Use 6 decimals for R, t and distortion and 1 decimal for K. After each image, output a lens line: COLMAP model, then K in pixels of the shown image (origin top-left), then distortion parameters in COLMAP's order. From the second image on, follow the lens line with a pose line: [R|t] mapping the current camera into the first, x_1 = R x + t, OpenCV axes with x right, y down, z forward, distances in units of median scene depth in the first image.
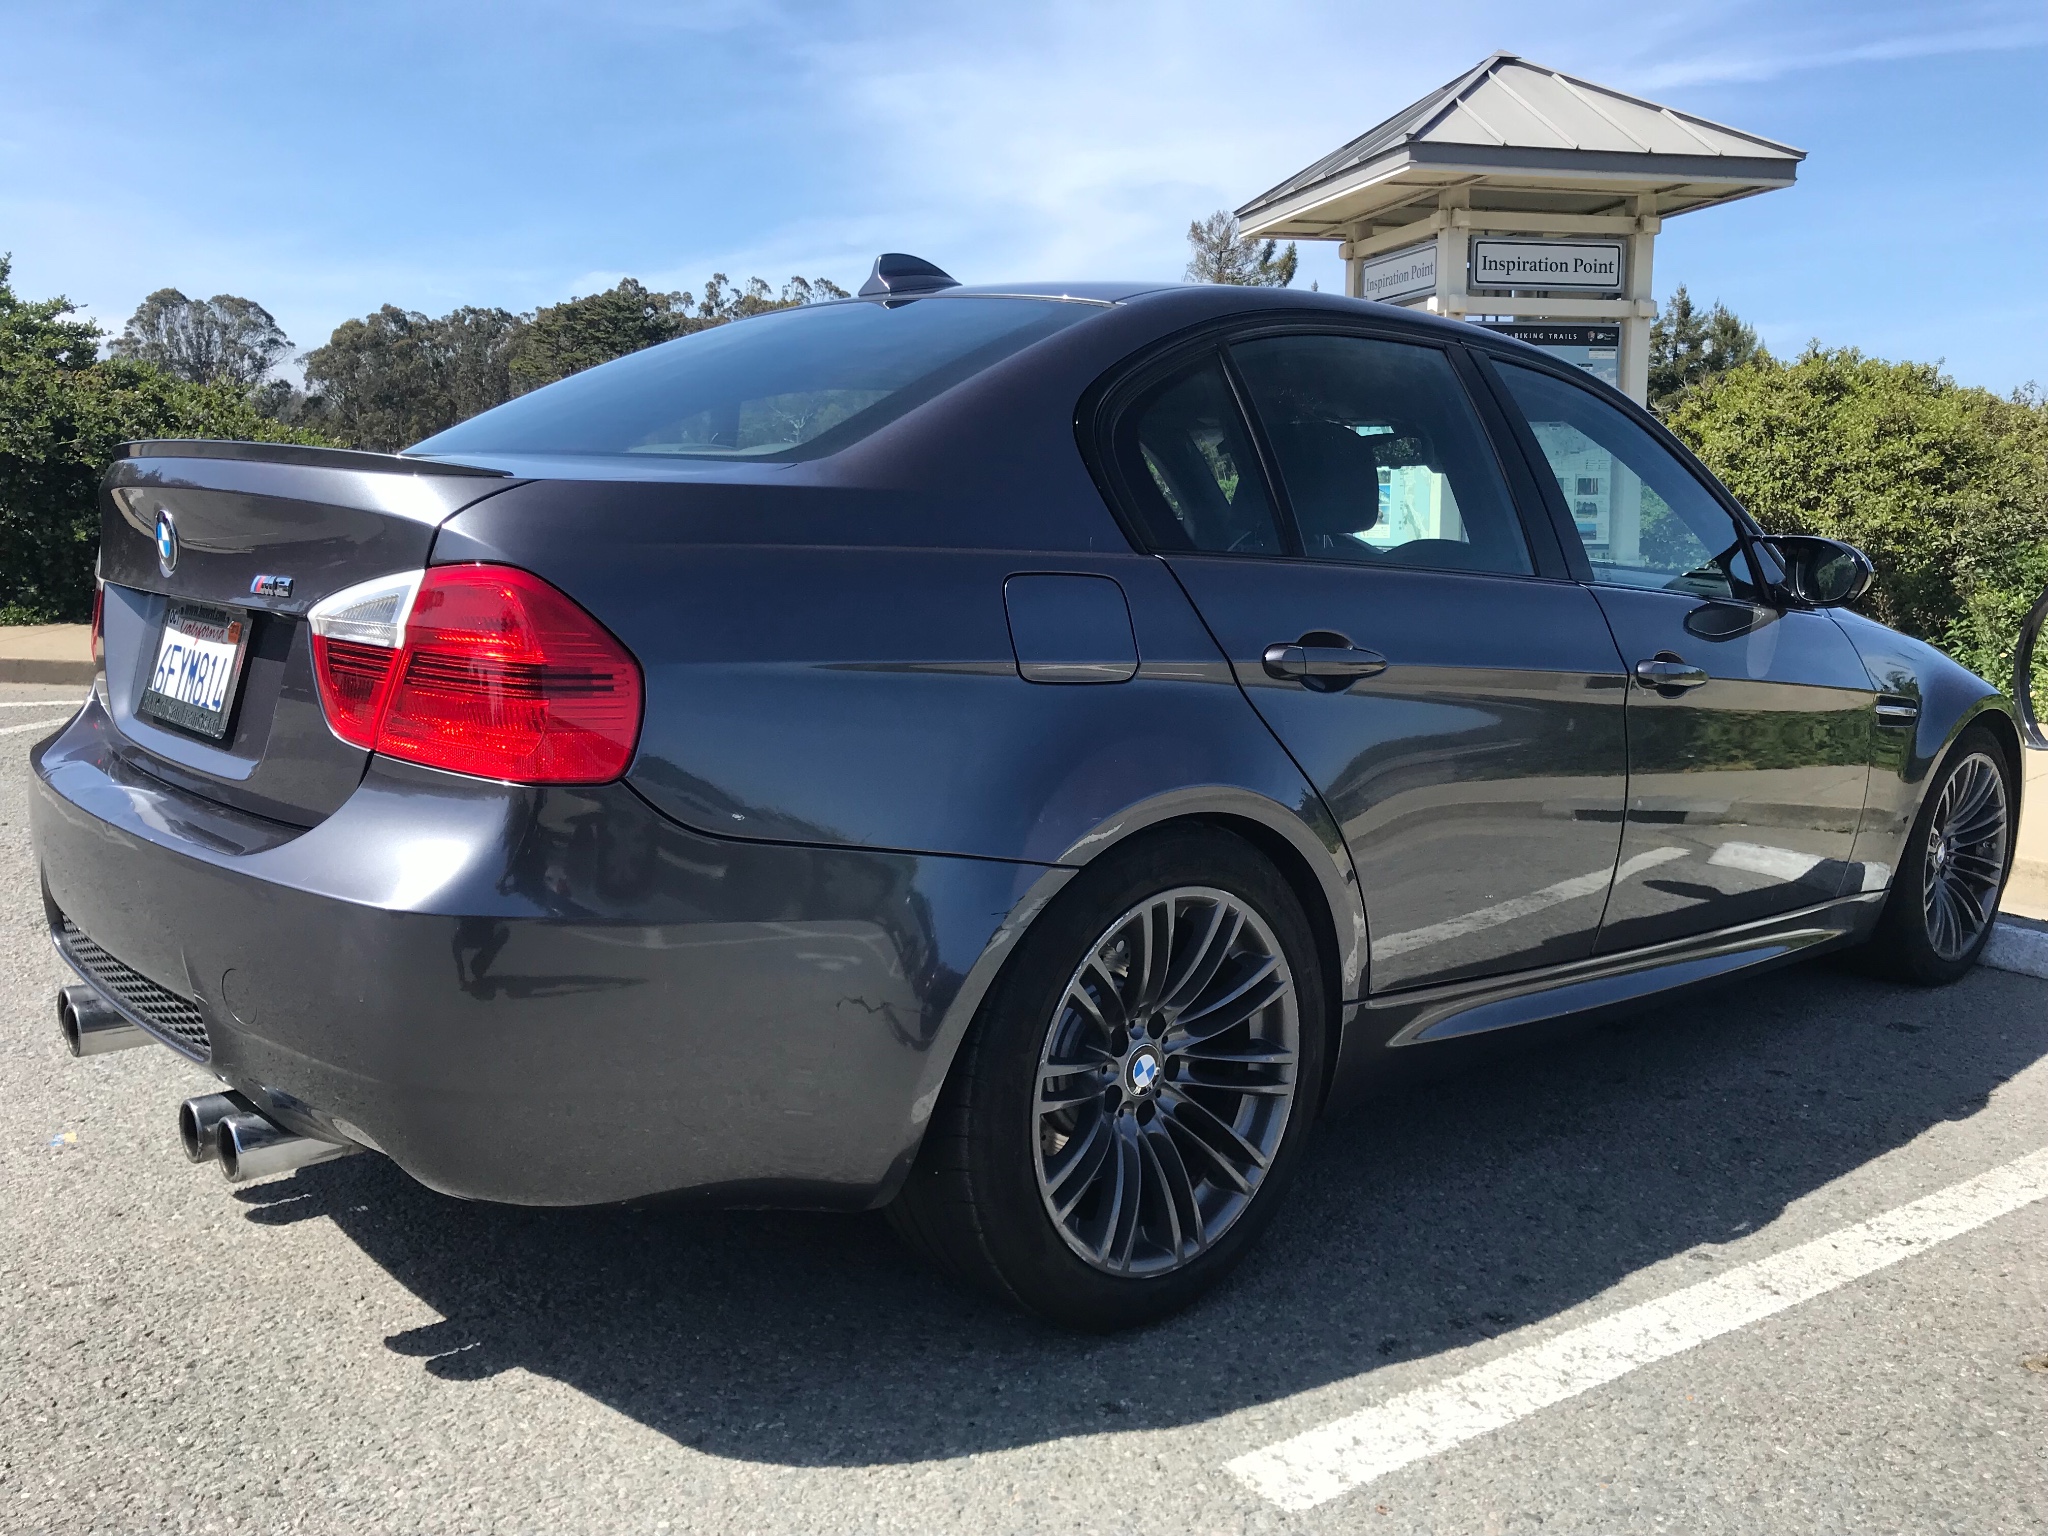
lens RADIAL K [[1680.0, 0, 1024.0], [0, 1680.0, 768.0], [0, 0, 1]] dist [0.030590, -0.030418]
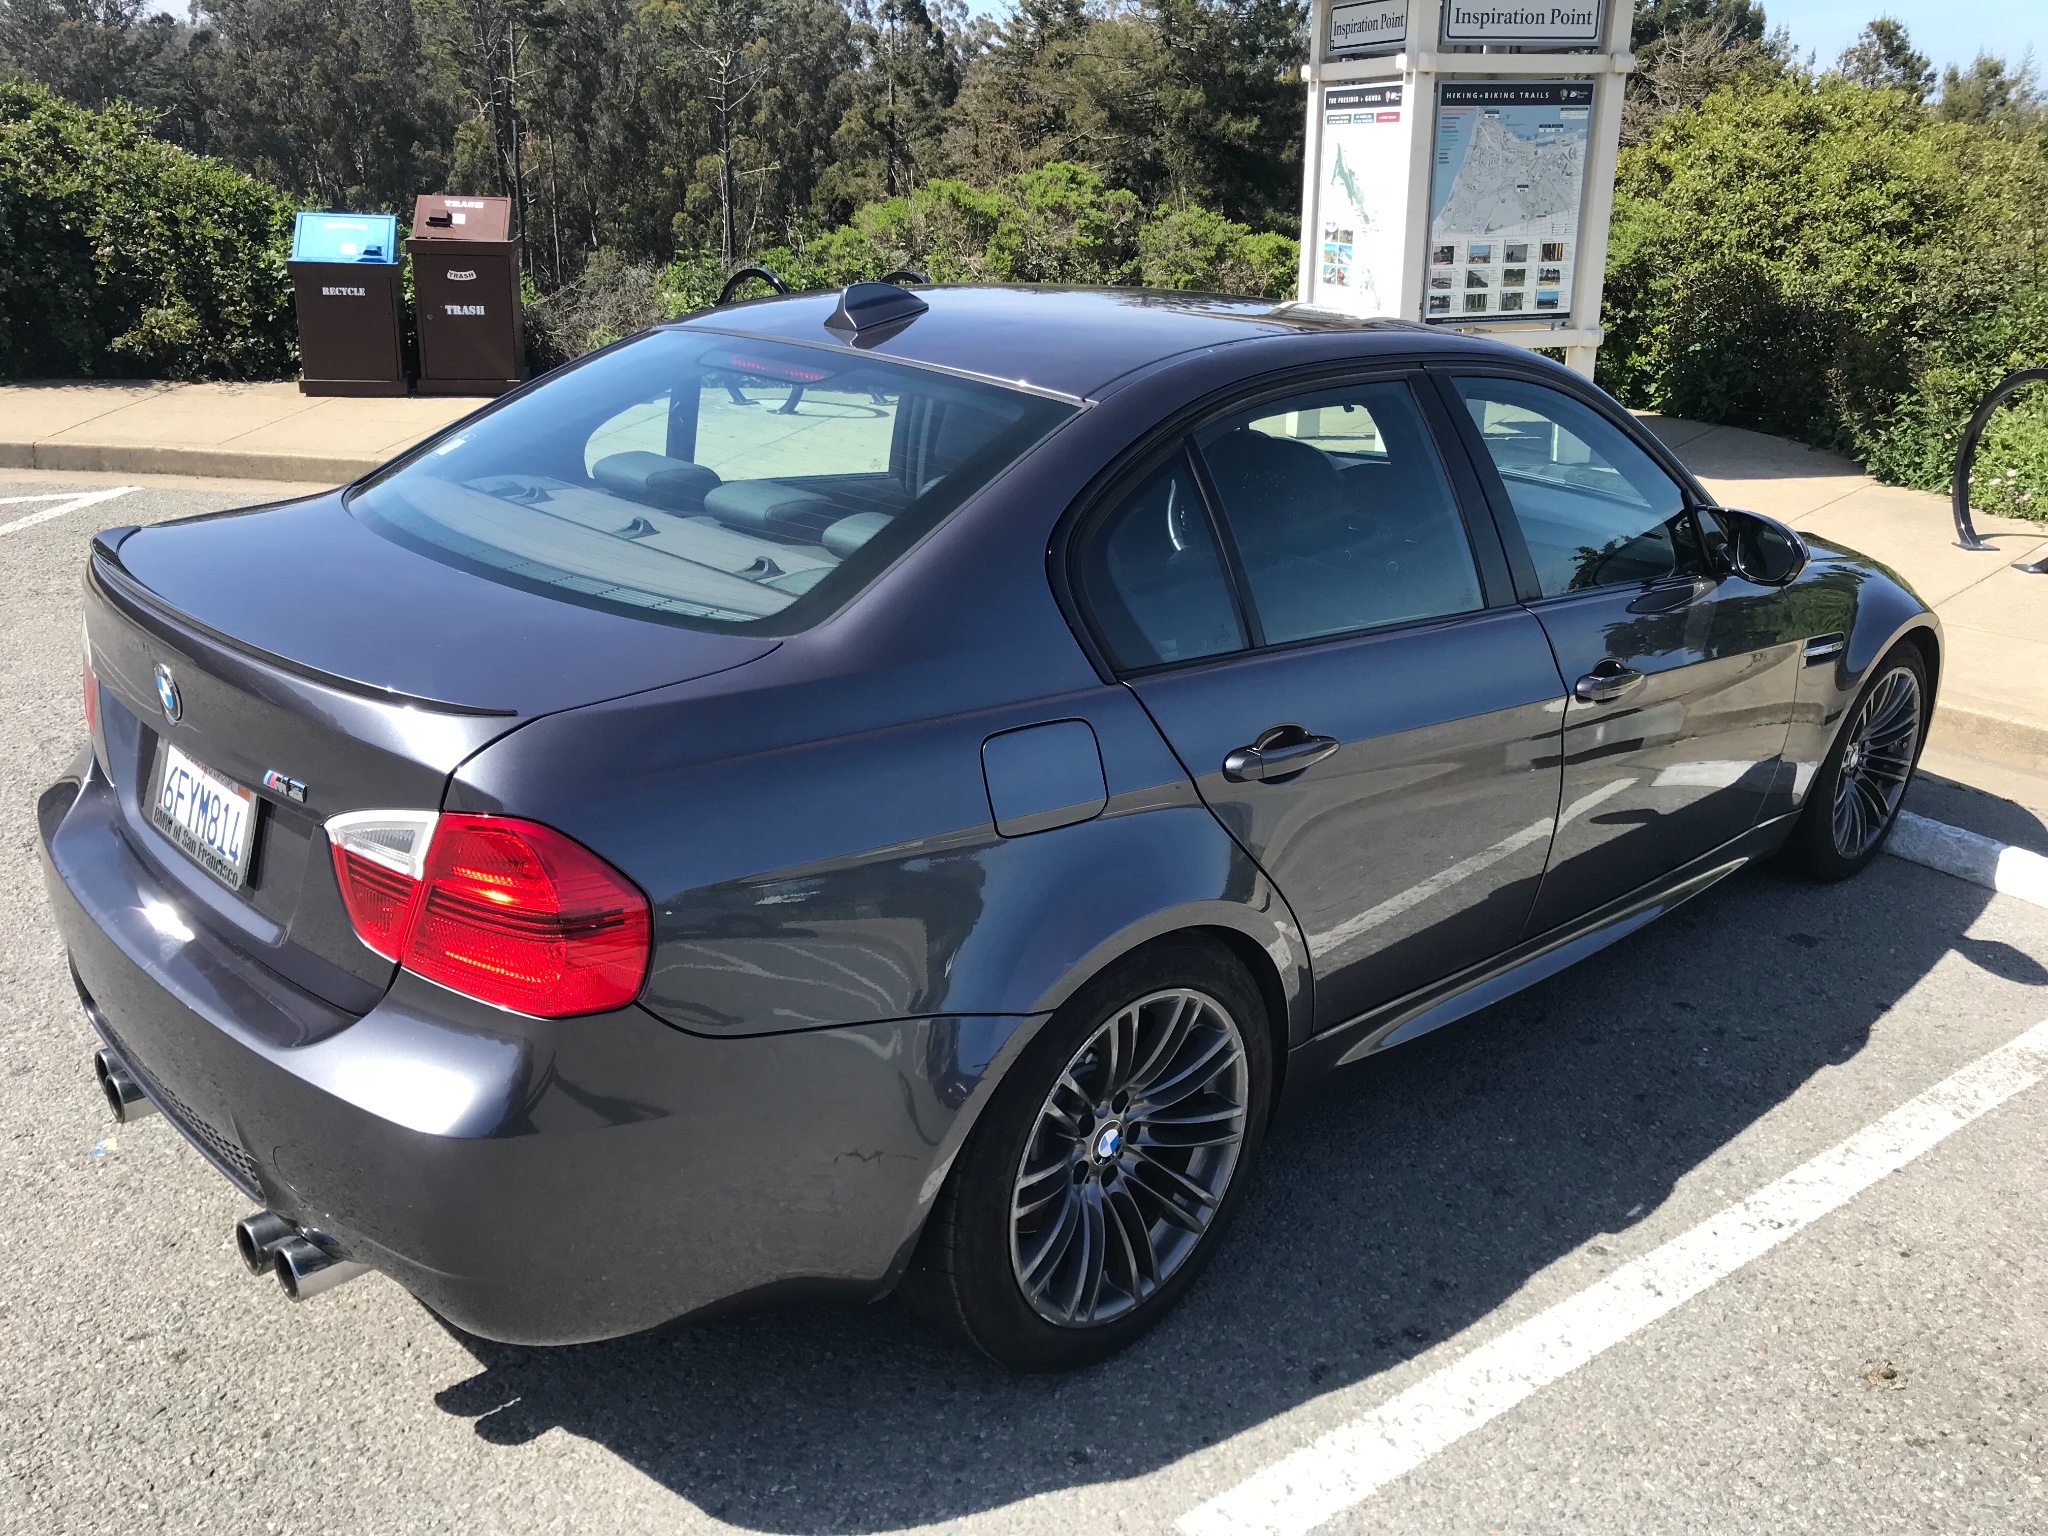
lens RADIAL K [[1677.0, 0, 1025.8], [0, 1677.0, 773.2], [0, 0, 1]] dist [0.016178, -0.006329]
pose [[0.999499, -0.005857, 0.031113, -0.015931], [-0.000286, 0.981031, 0.193849, -0.276026], [-0.031658, -0.193760, 0.980538, -0.032432]]
